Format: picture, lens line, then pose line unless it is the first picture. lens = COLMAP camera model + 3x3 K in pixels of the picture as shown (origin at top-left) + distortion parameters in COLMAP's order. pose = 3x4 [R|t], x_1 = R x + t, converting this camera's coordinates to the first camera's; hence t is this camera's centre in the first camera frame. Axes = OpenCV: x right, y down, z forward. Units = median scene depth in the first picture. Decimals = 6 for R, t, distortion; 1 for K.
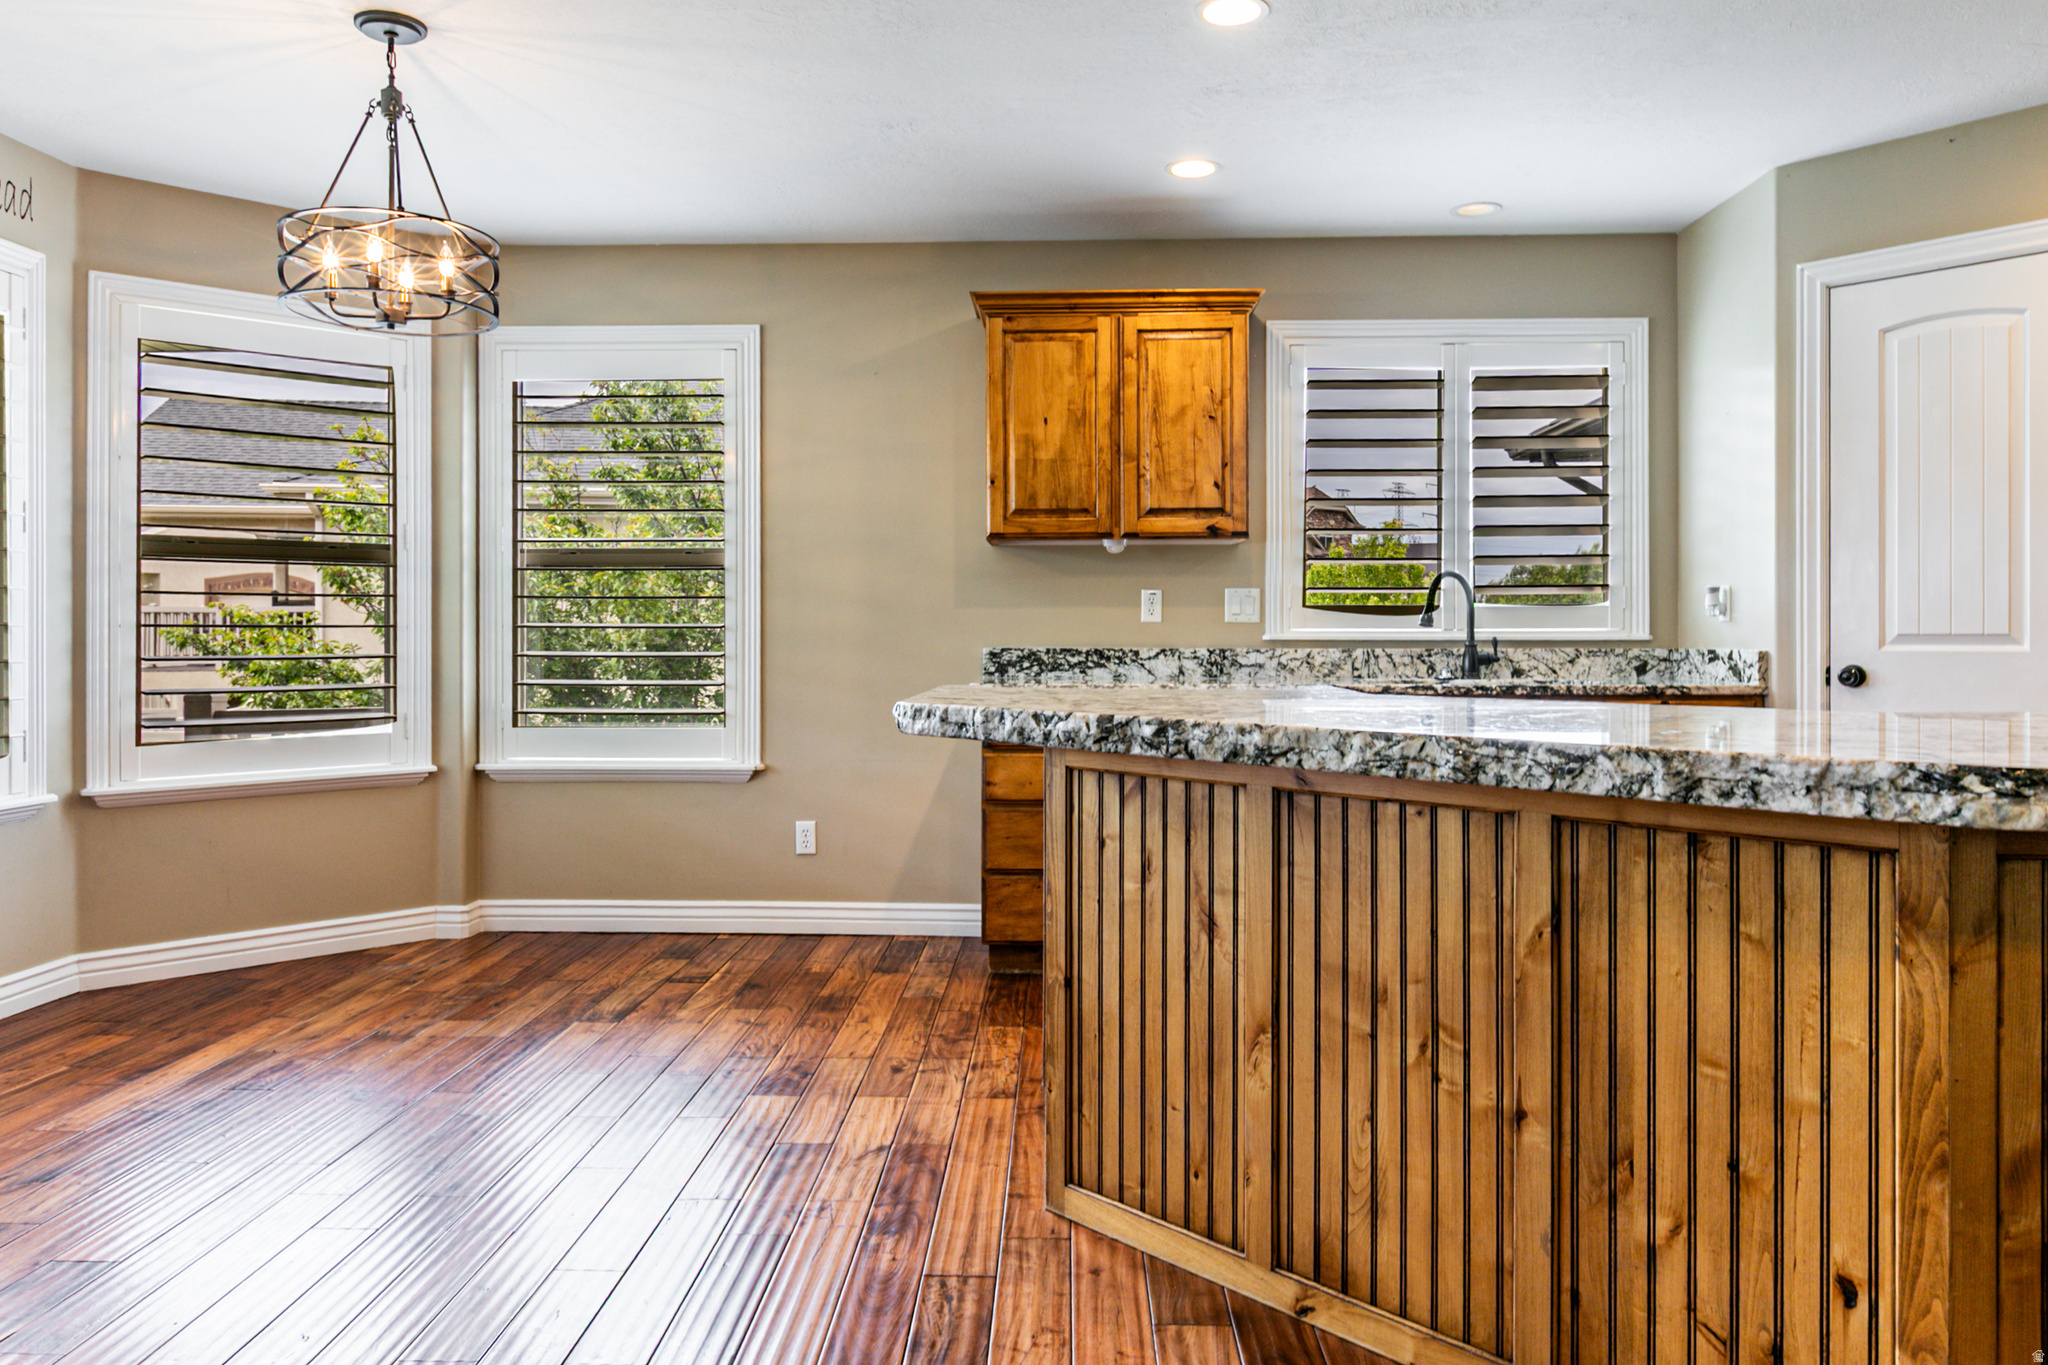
lens RADIAL K [[1417.9, 0, 1018.2], [0, 1417.9, 633.3], [0, 0, 1]] dist [0.004093, -0.008405]
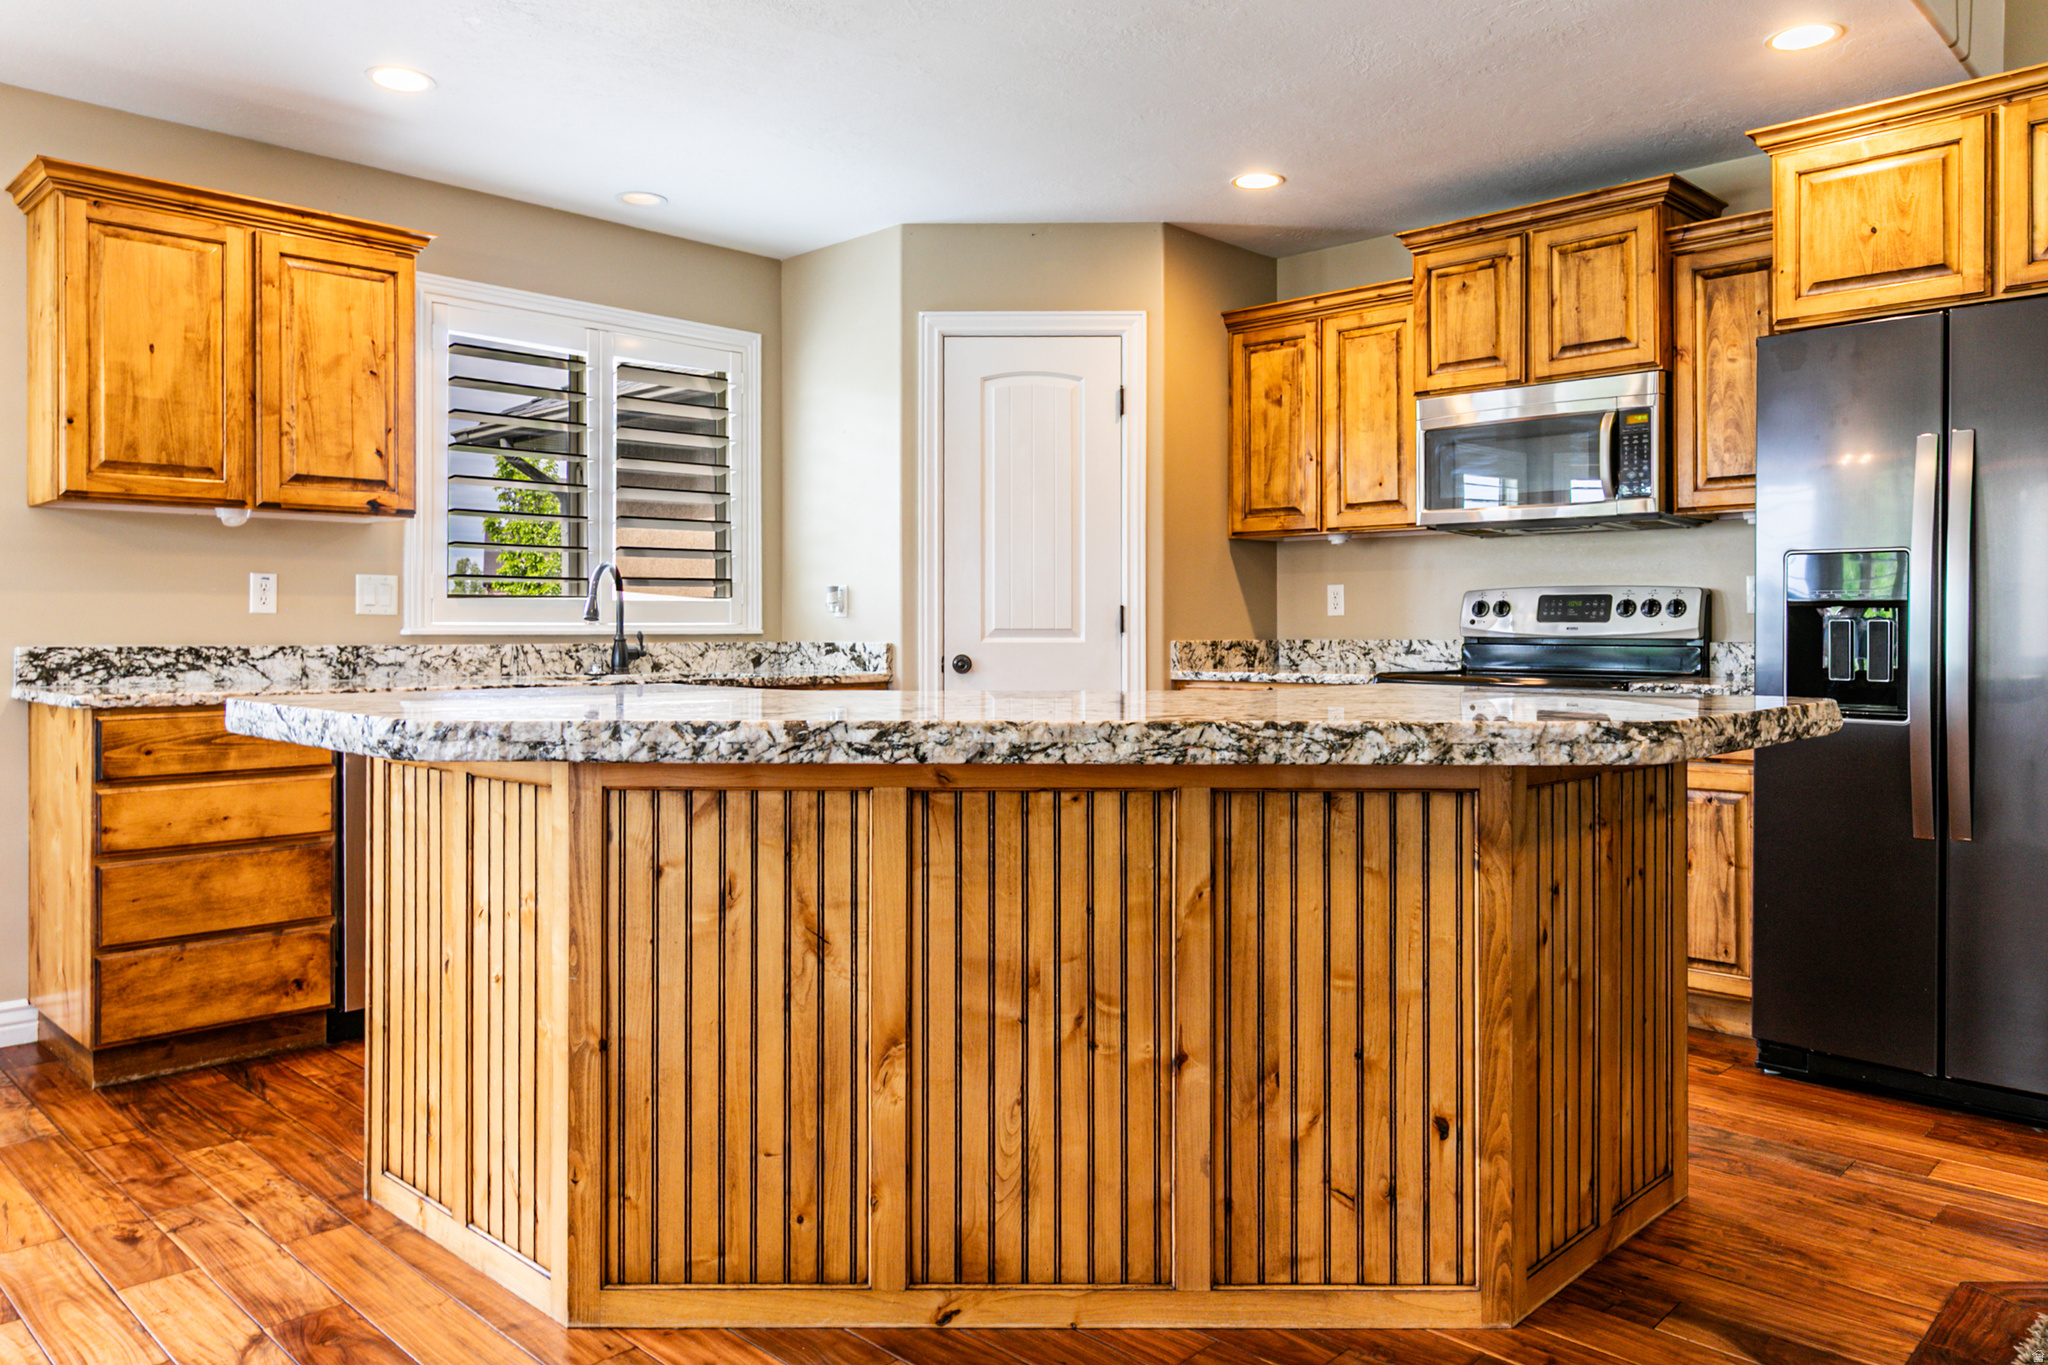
lens RADIAL K [[1419.5, 0, 1010.5], [0, 1419.5, 627.0], [0, 0, 1]] dist [0.008804, -0.010540]
pose [[0.672592, 0.001573, 0.740012, -0.236607], [-0.001630, 0.999998, -0.000644, -0.000179], [-0.740012, -0.000774, 0.672593, 0.144463]]
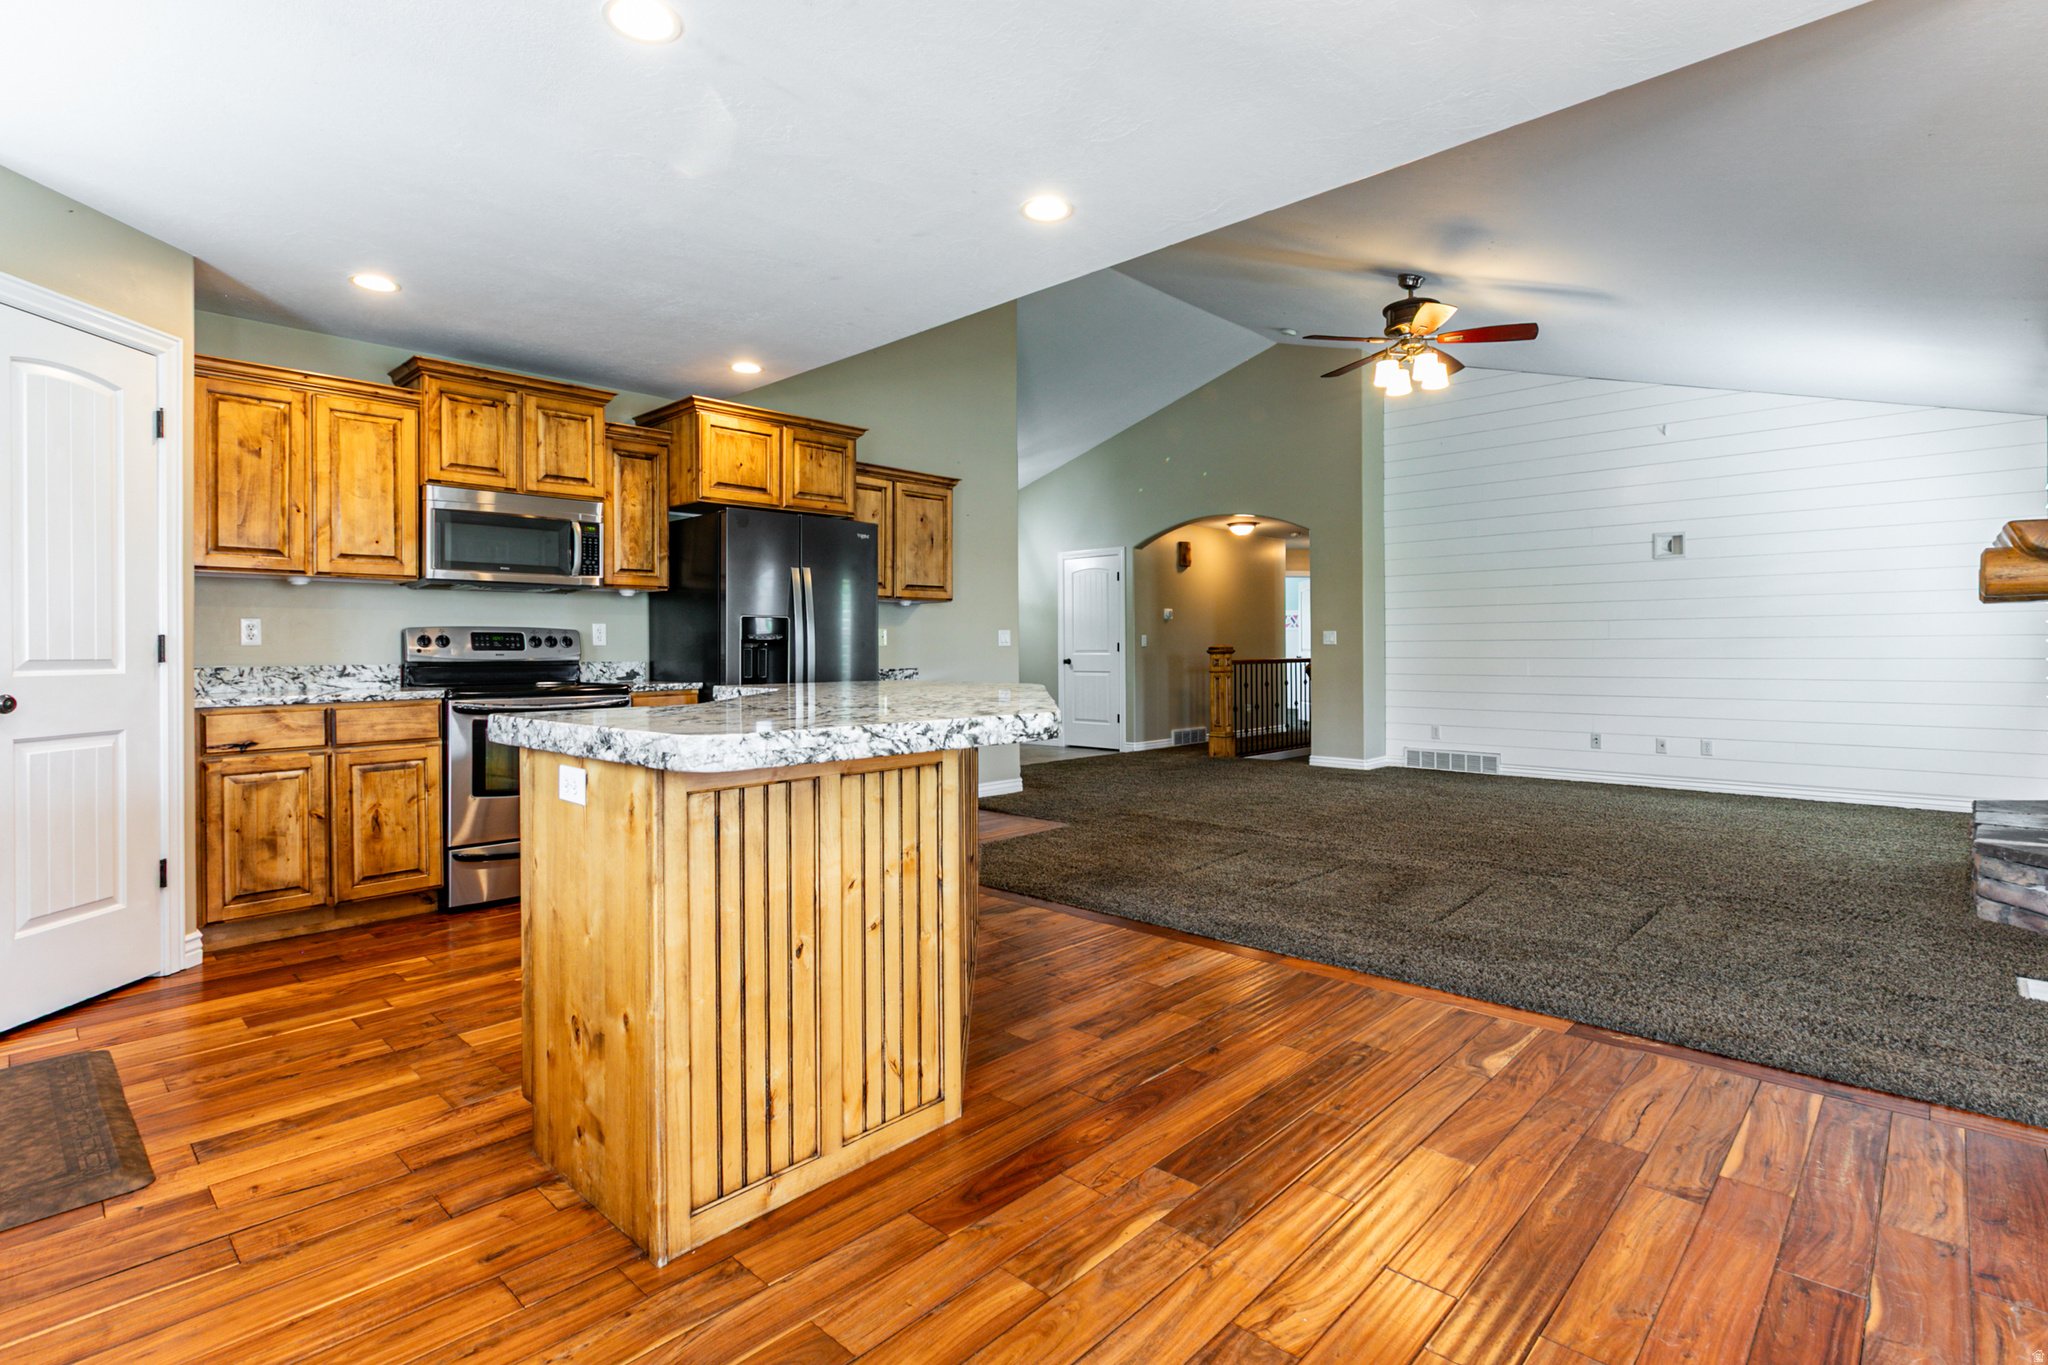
lens RADIAL K [[986.7, 0, 1024.9], [0, 986.7, 649.7], [0, 0, 1]] dist [0.001908, 0.000301]
pose [[-0.749522, 0.005229, 0.661958, -0.337490], [0.006465, 0.999979, -0.000579, -0.001674], [-0.661947, 0.003845, -0.749540, 0.910149]]
